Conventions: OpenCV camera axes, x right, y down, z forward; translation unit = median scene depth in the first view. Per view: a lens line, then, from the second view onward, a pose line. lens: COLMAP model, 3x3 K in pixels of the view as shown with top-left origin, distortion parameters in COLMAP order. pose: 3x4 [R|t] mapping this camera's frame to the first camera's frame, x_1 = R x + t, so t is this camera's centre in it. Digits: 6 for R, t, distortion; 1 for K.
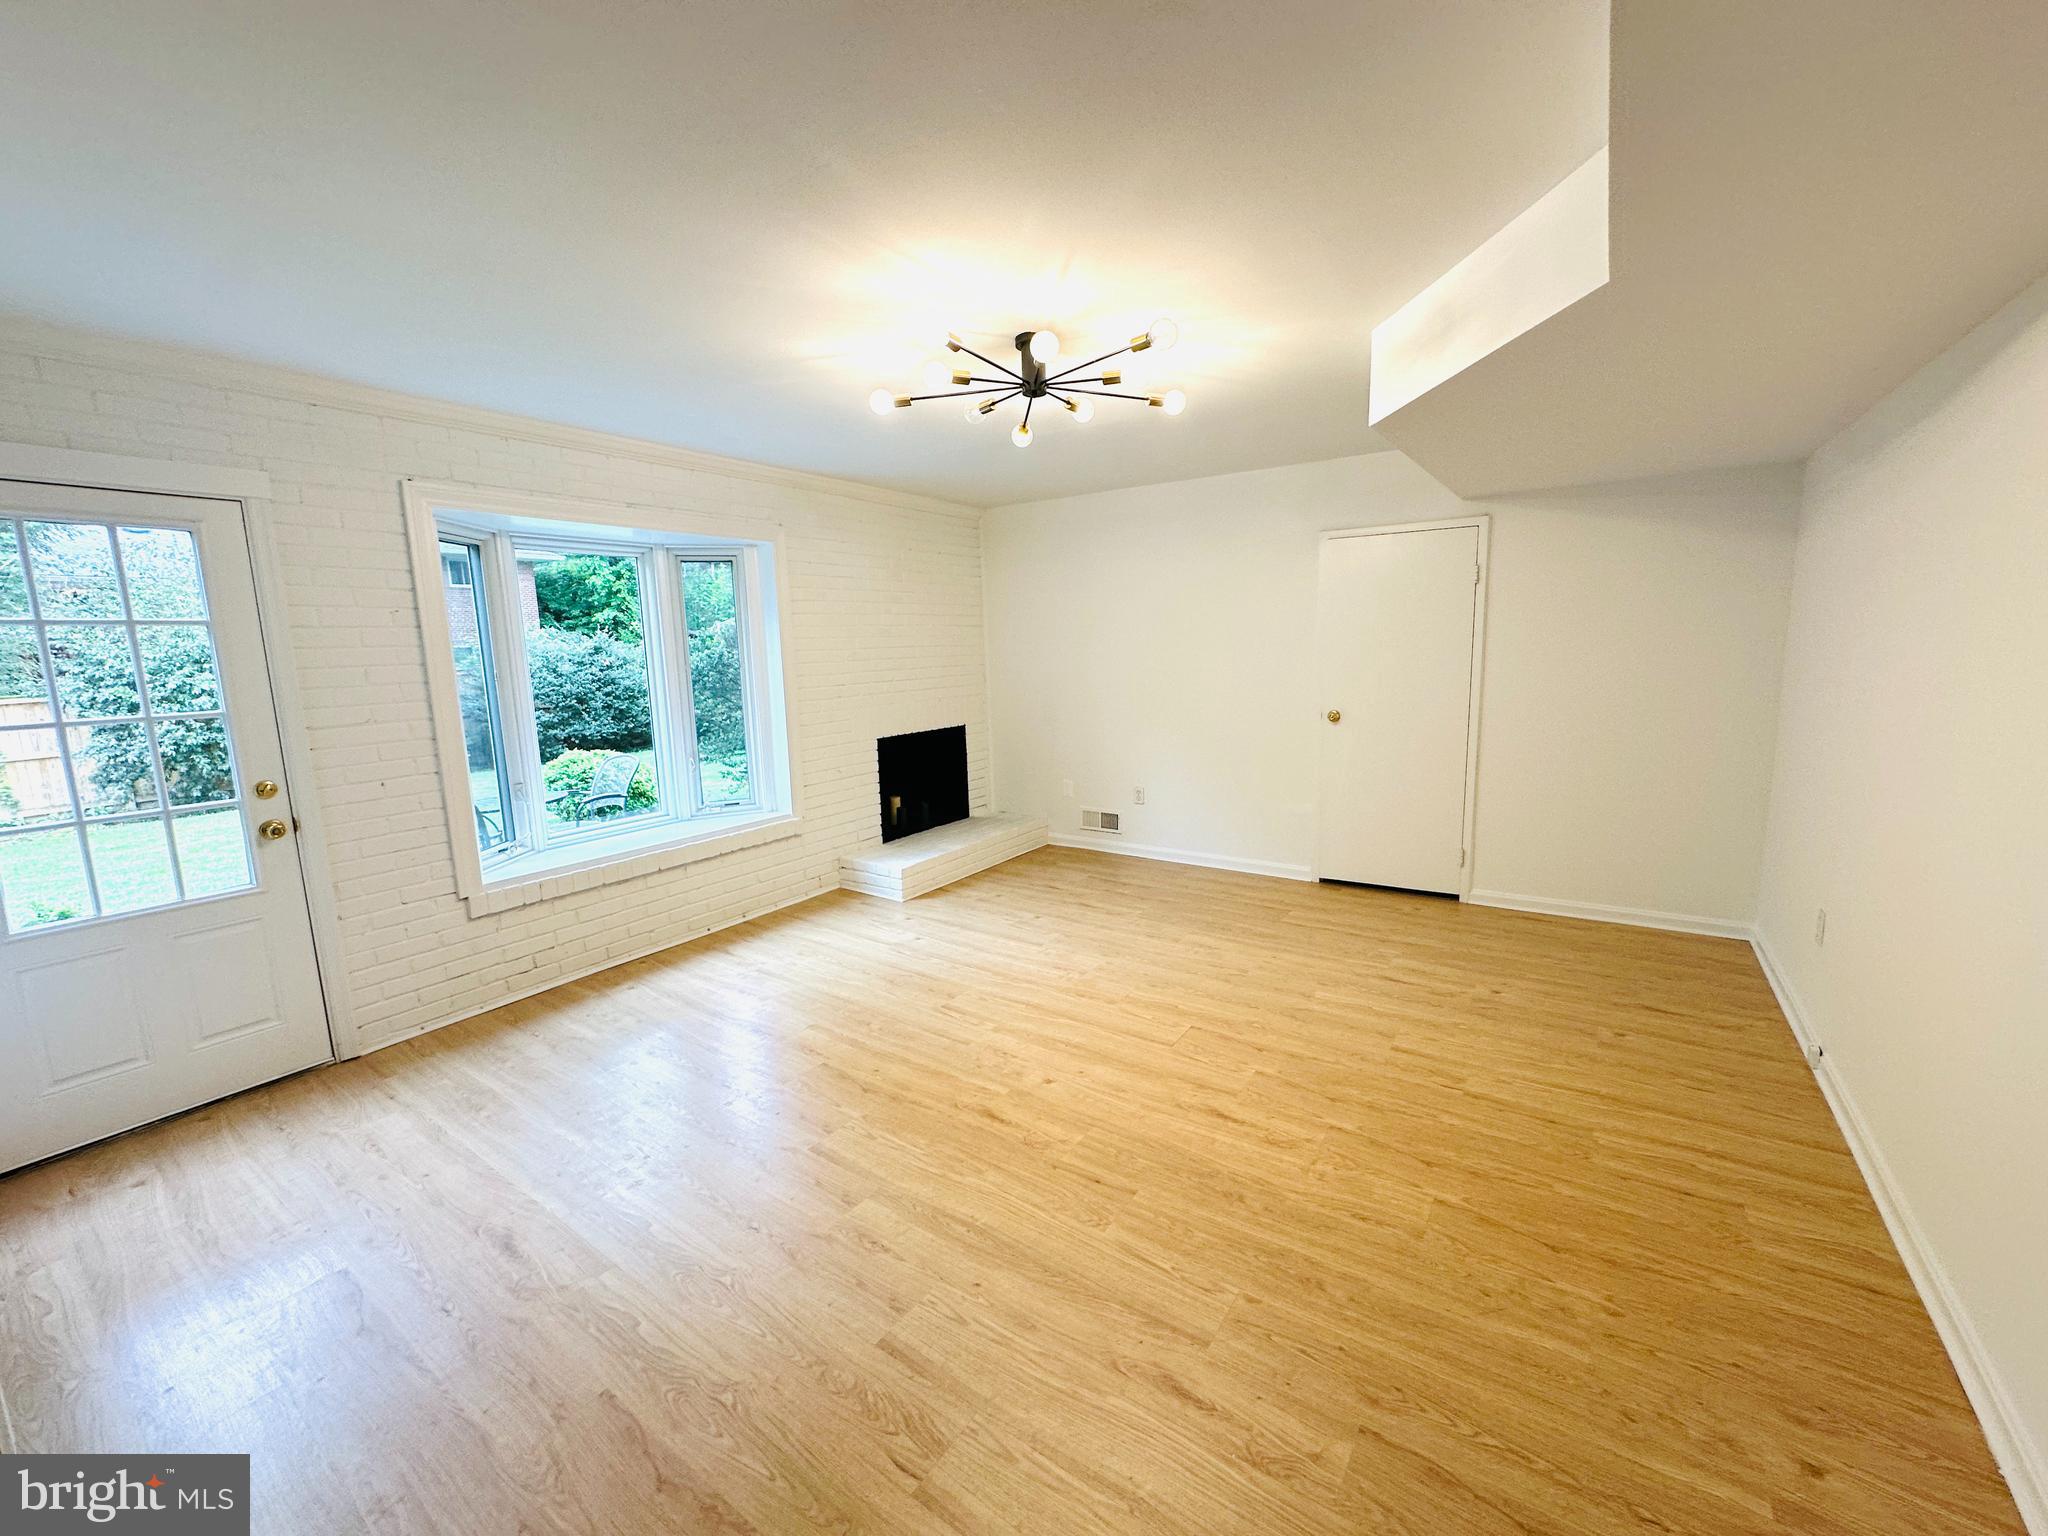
lens RADIAL K [[815.8, 0, 1021.3], [0, 815.8, 766.9], [0, 0, 1]] dist [-0.003257, 0.000645]
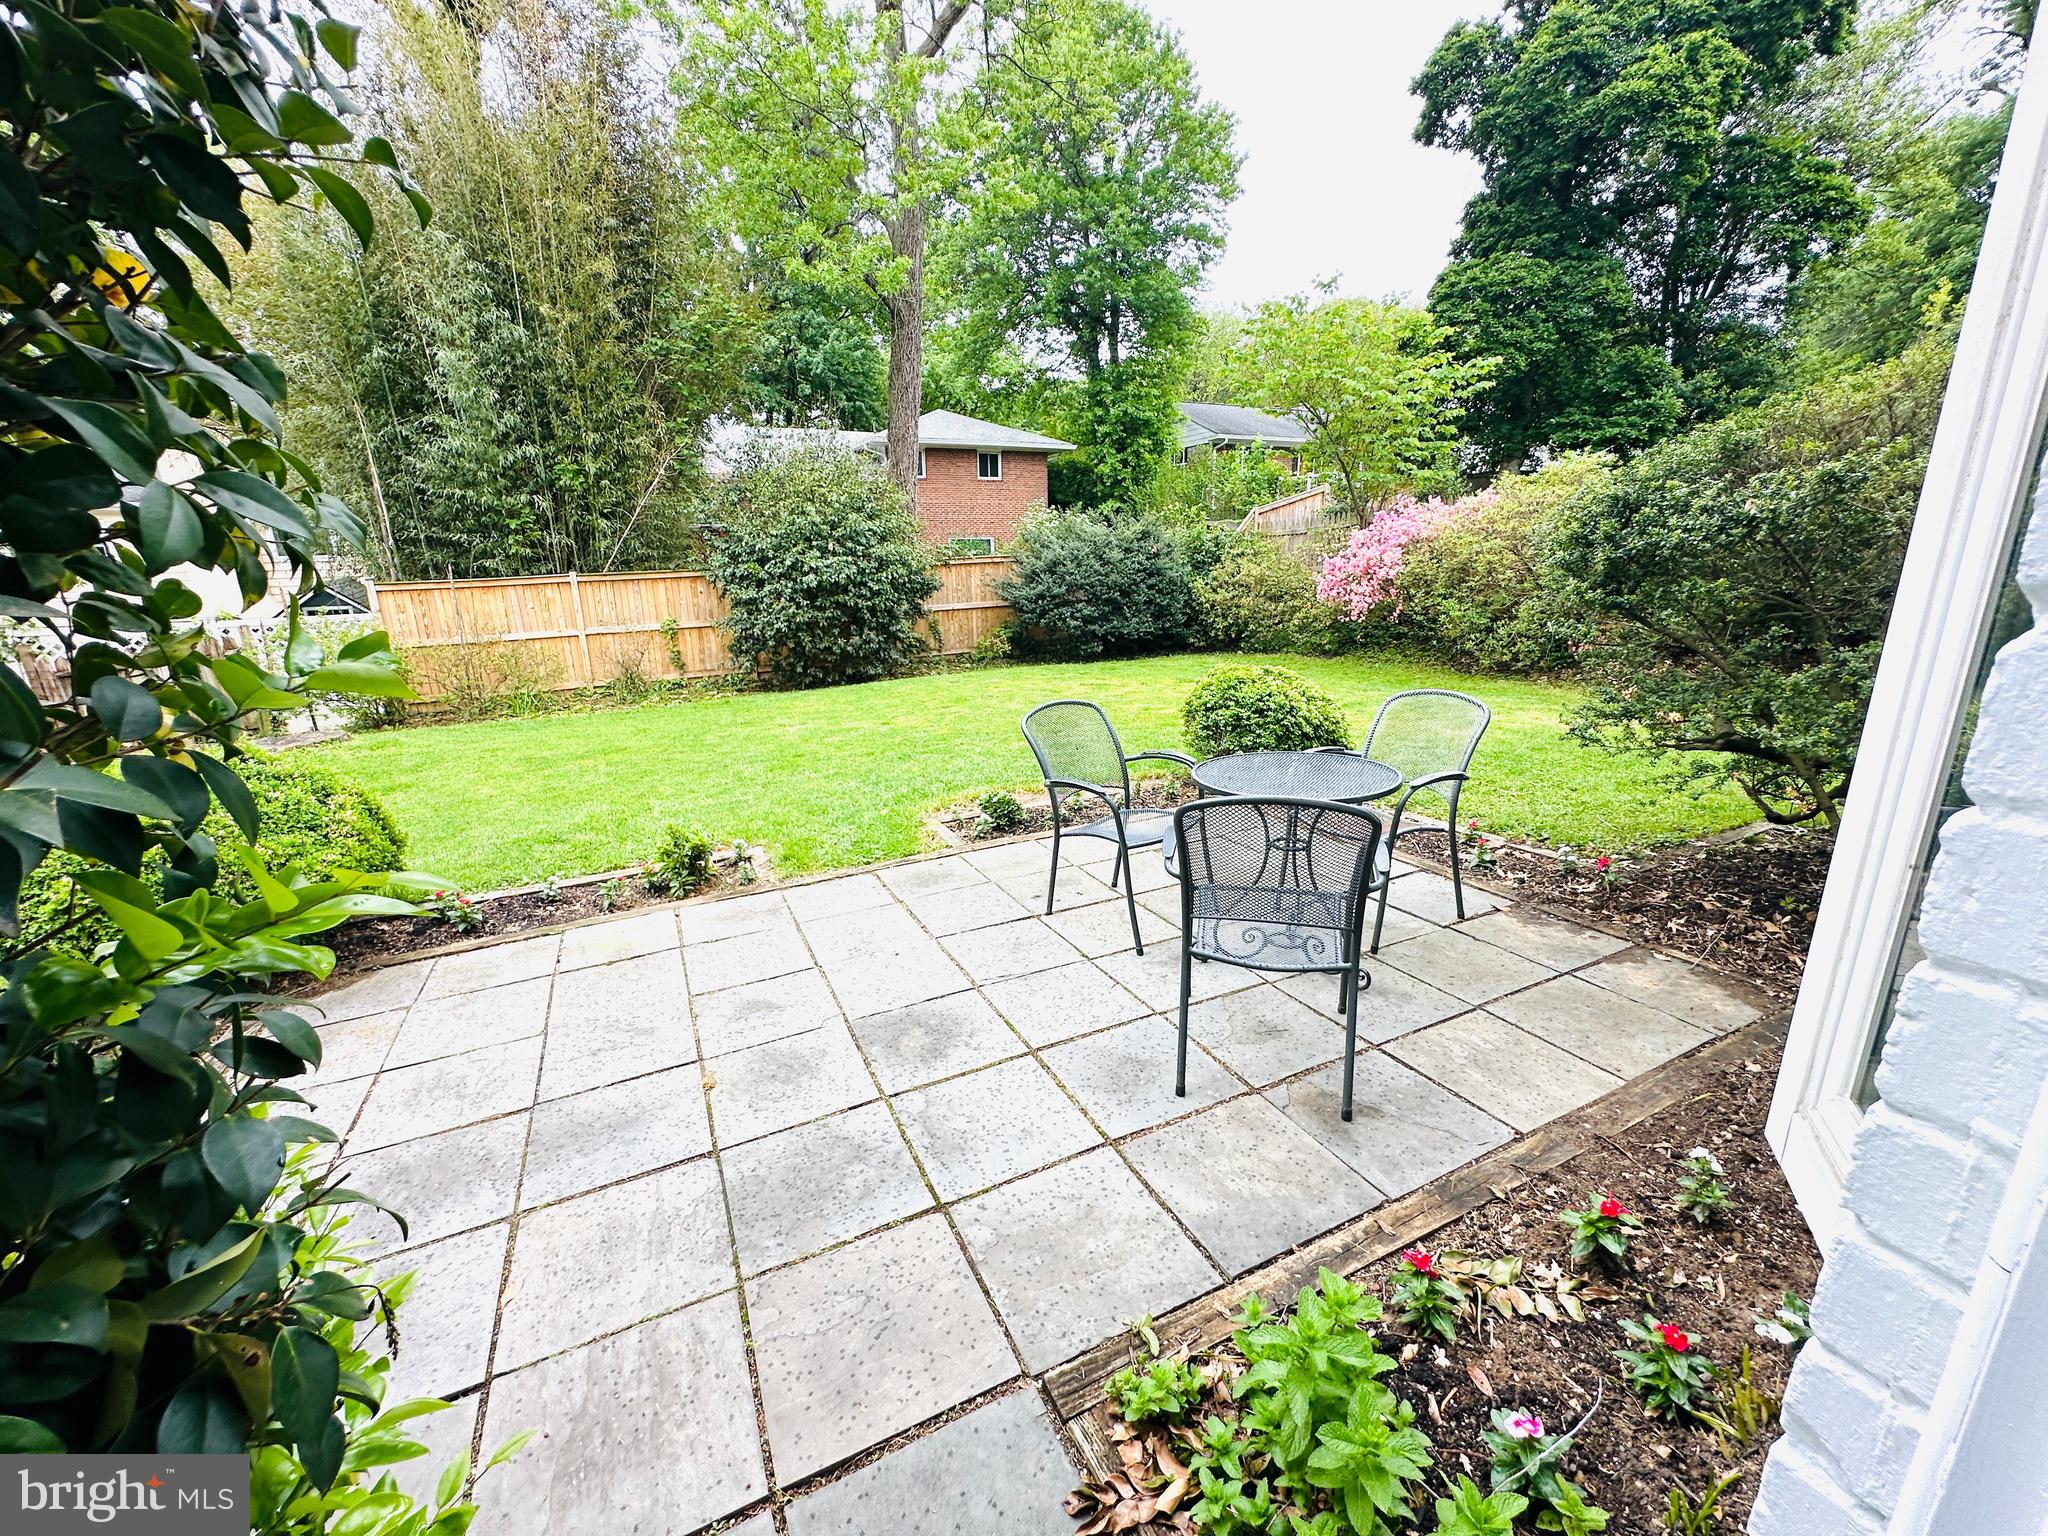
lens RADIAL K [[815.8, 0, 1021.3], [0, 815.8, 766.9], [0, 0, 1]] dist [-0.003257, 0.000645]
pose [[0.868437, 0.137024, -0.476489, -0.152619], [-0.081502, 0.987432, 0.135411, -0.005263], [0.489055, -0.078761, 0.868690, 0.133514]]
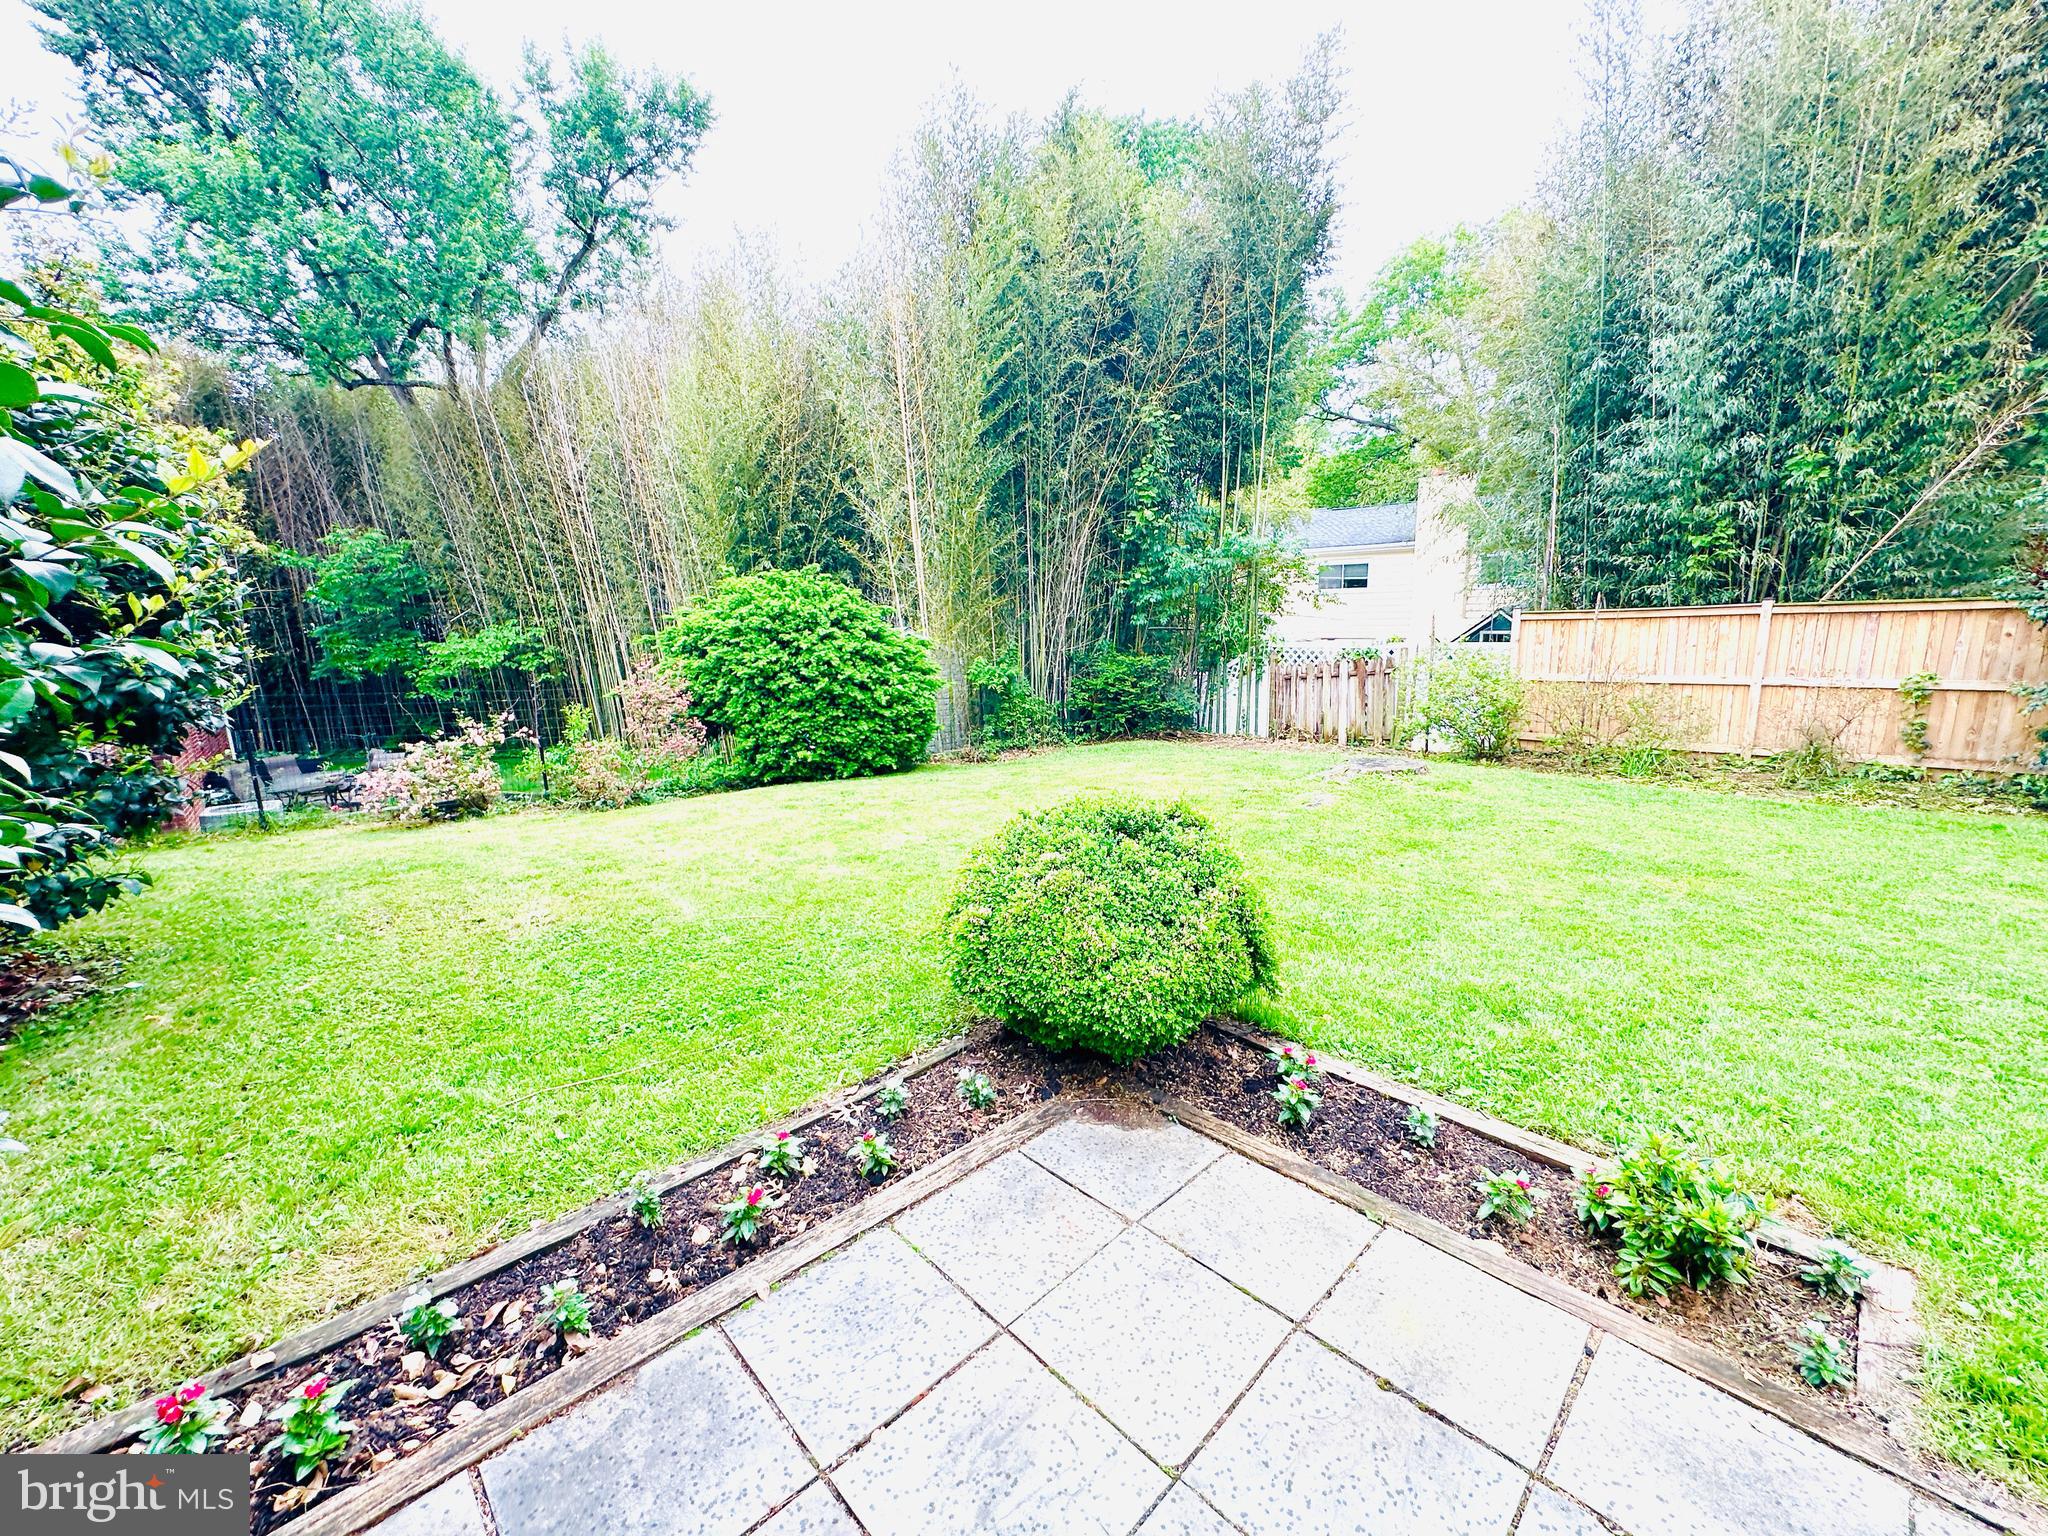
lens RADIAL K [[815.5, 0, 1019.4], [0, 815.5, 765.8], [0, 0, 1]] dist [-0.002811, 0.000090]
pose [[-0.200720, 0.221951, -0.954175, -0.224356], [-0.115794, 0.961794, 0.248082, -0.015805], [0.972781, 0.160282, -0.167350, 0.200172]]
